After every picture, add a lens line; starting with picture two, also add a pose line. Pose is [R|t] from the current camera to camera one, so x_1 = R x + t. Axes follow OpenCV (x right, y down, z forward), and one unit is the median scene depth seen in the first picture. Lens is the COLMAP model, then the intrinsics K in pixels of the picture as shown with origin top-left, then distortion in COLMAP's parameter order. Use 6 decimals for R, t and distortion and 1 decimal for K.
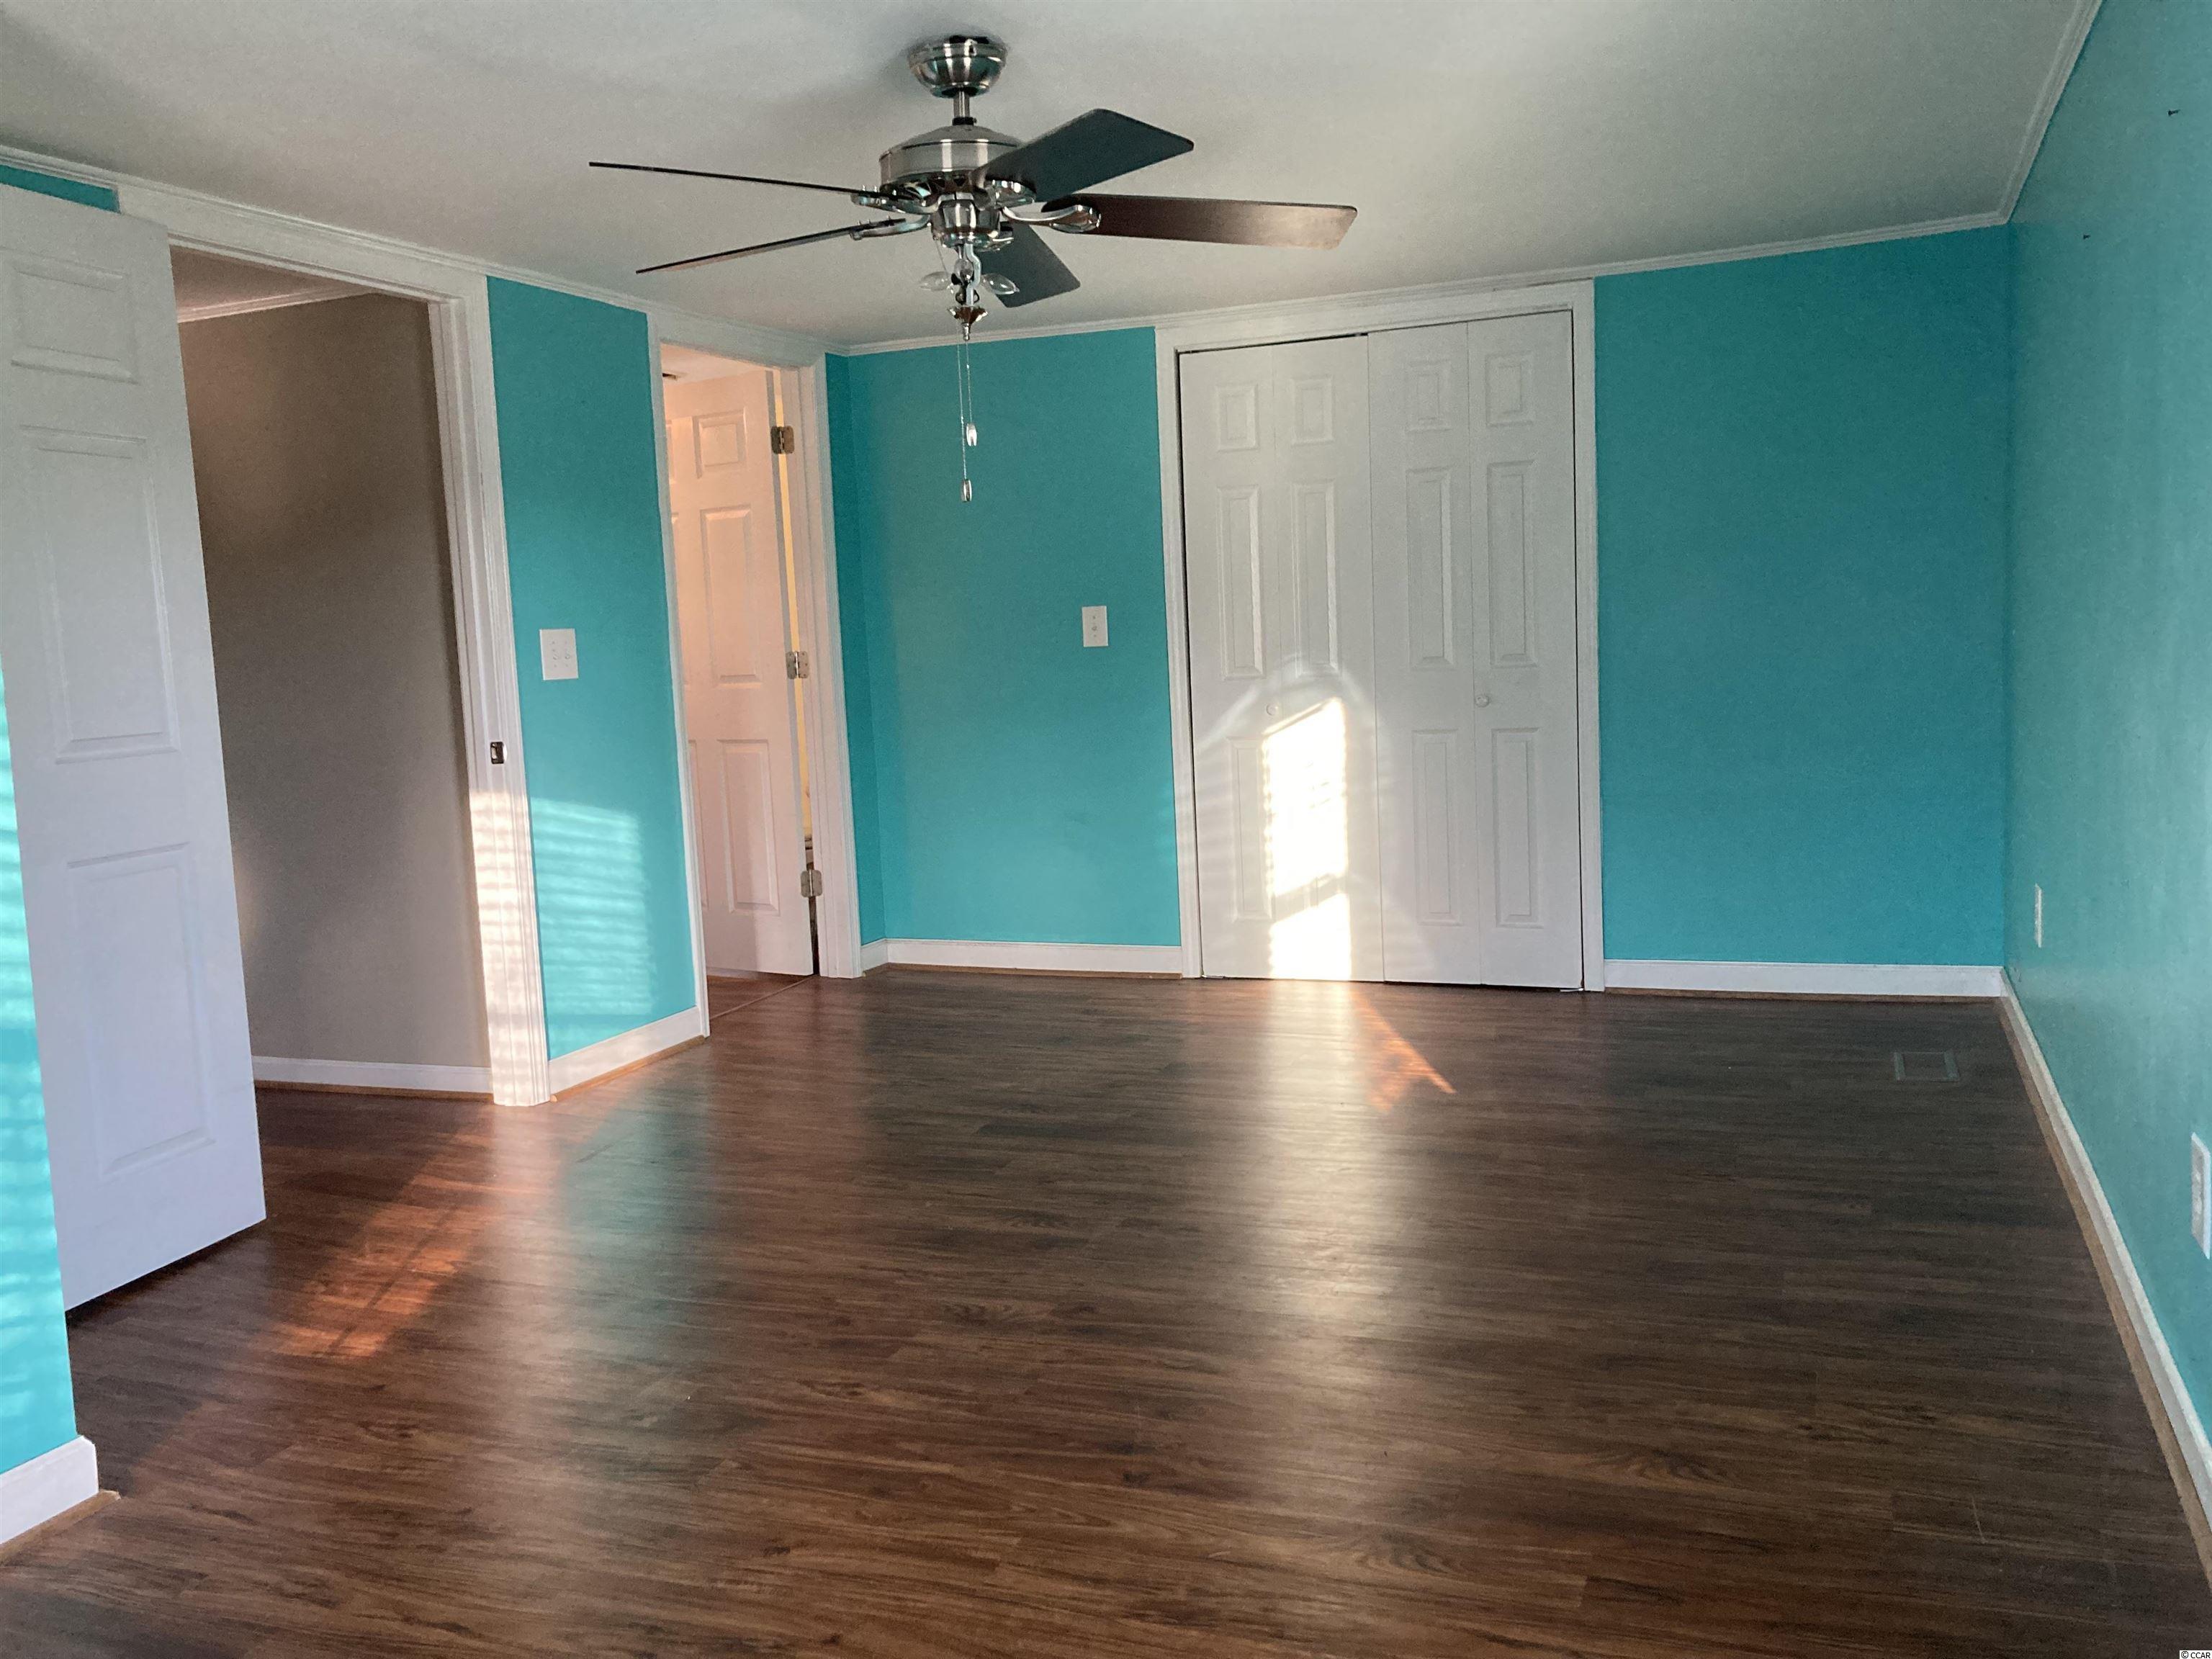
lens RADIAL K [[1811.7, 0, 1108.0], [0, 1811.7, 828.2], [0, 0, 1]] dist [0.061665, 0.000180]
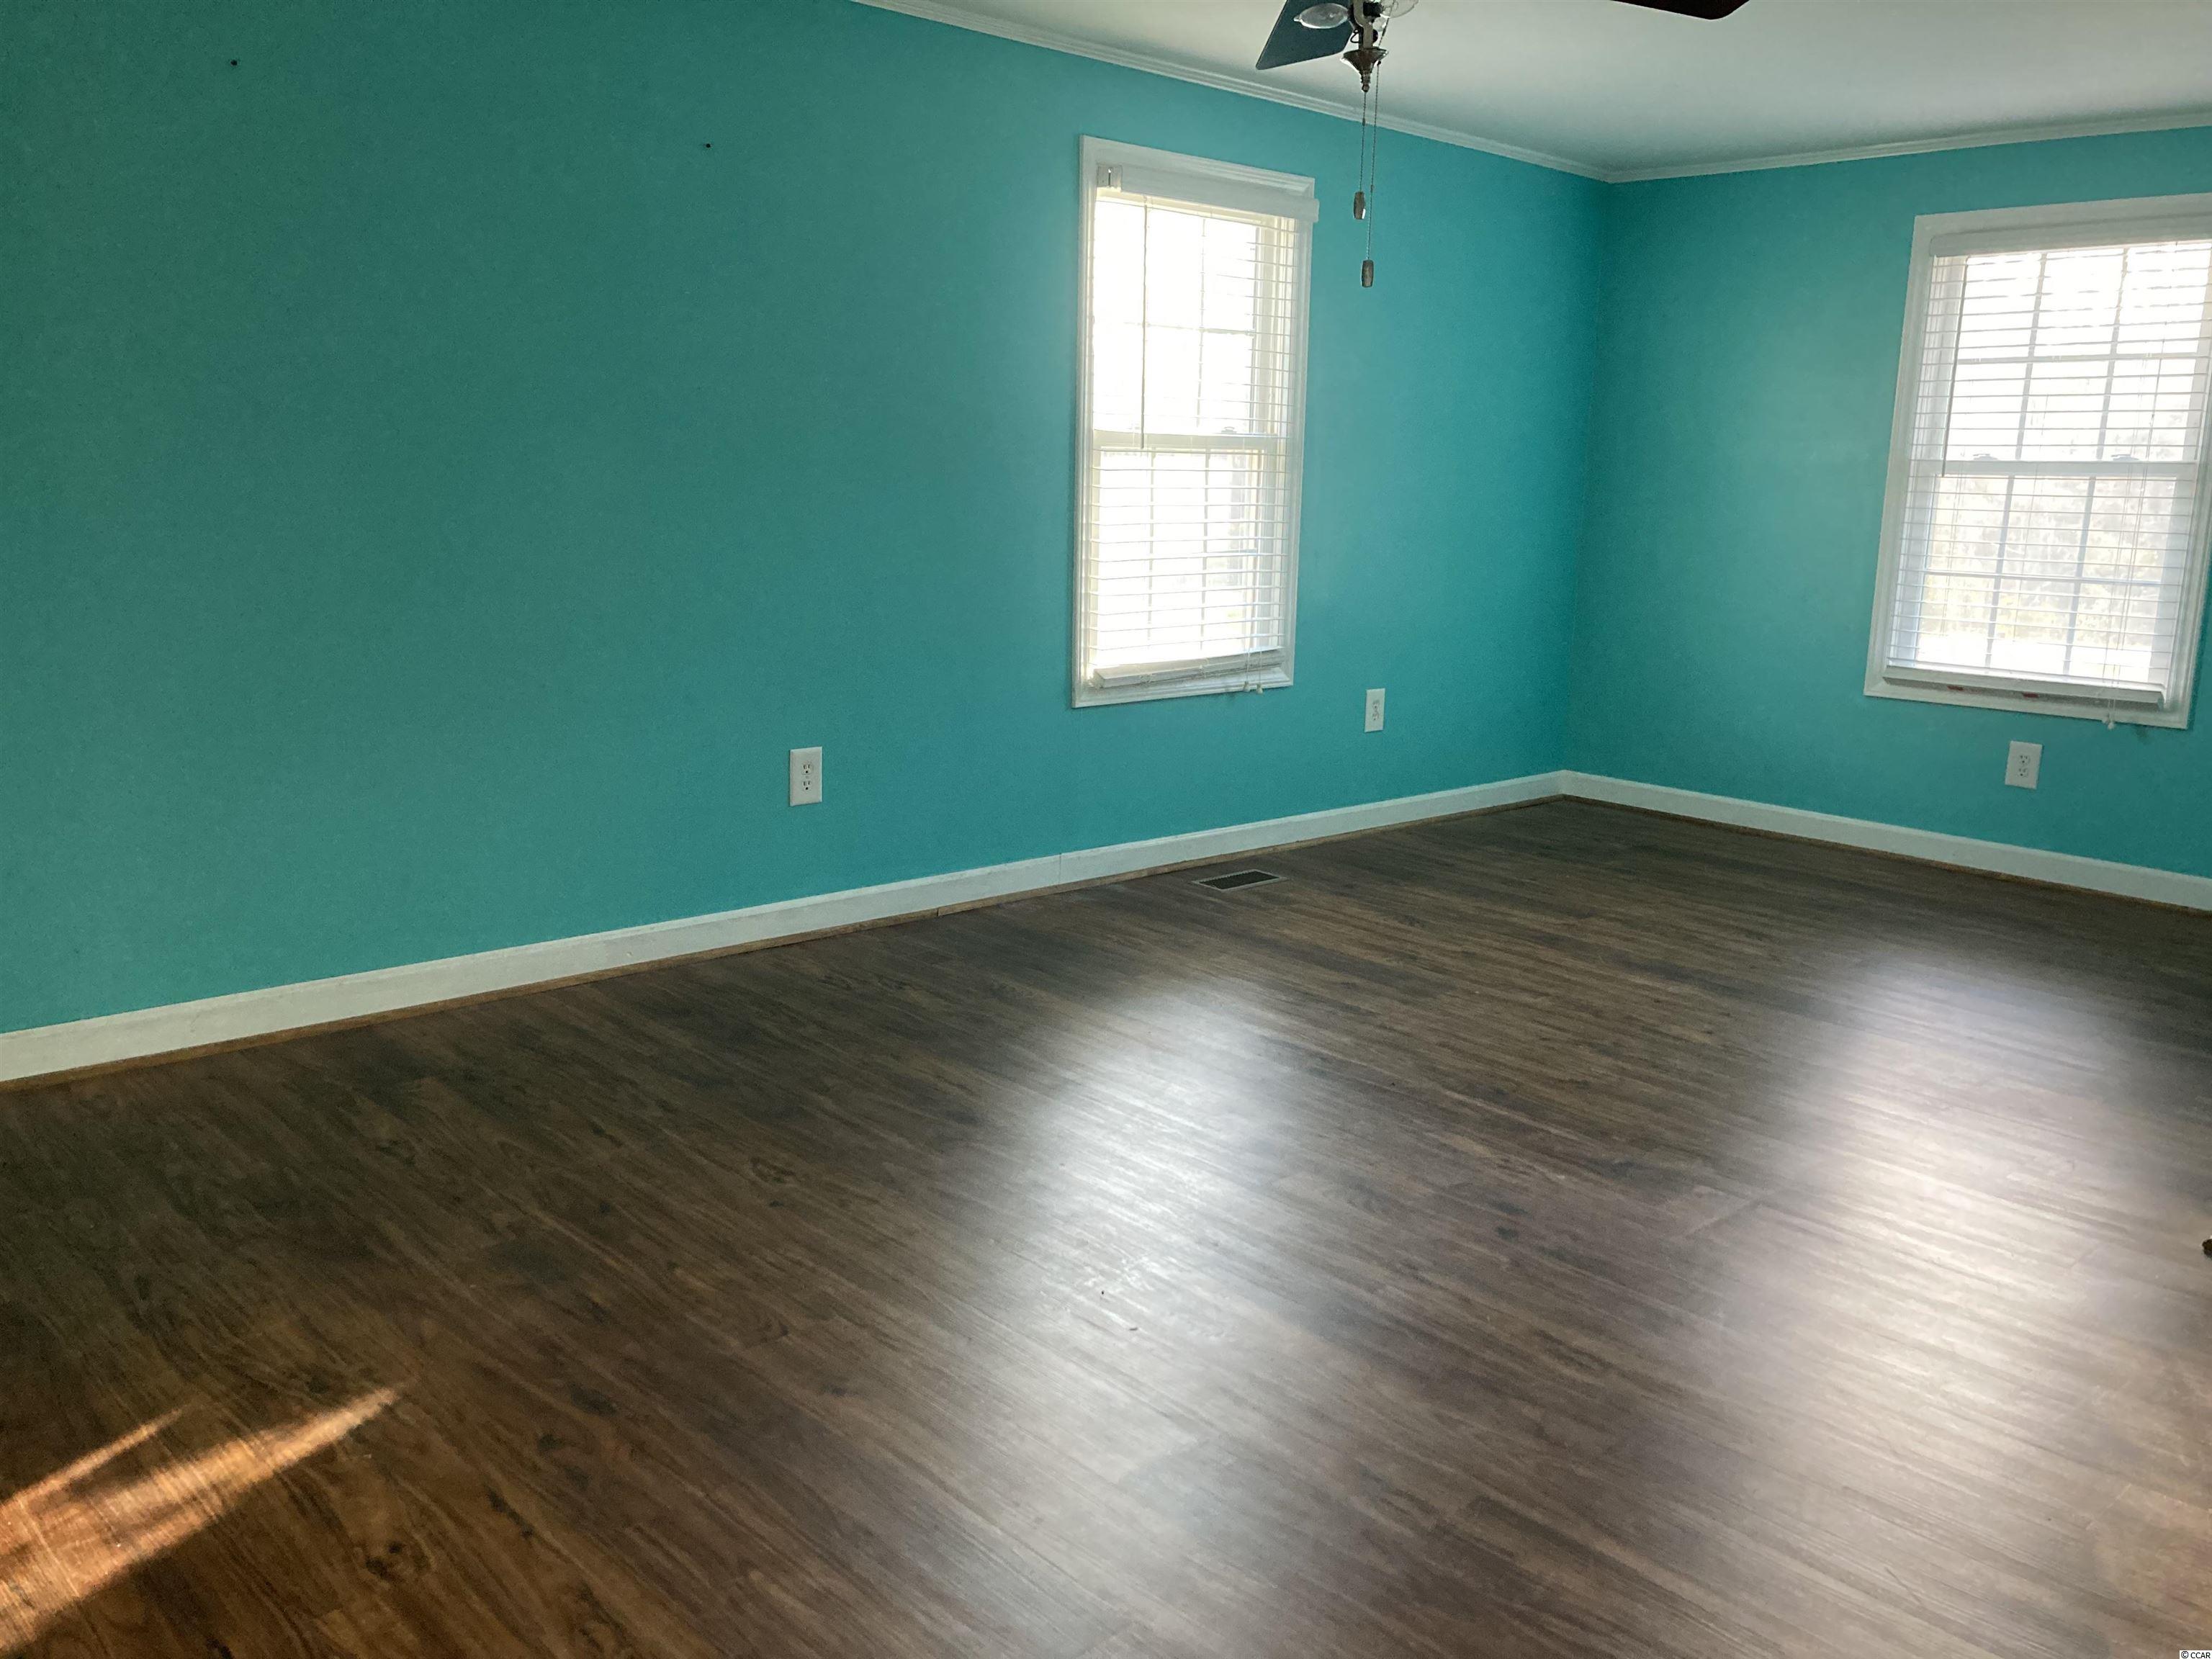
lens RADIAL K [[1811.7, 0, 1102.8], [0, 1811.7, 820.7], [0, 0, 1]] dist [0.061665, 0.000180]
pose [[-0.909051, -0.053871, 0.413188, -0.361185], [0.066736, 0.959984, 0.271986, -0.192276], [-0.411306, 0.274823, -0.869080, 2.007176]]
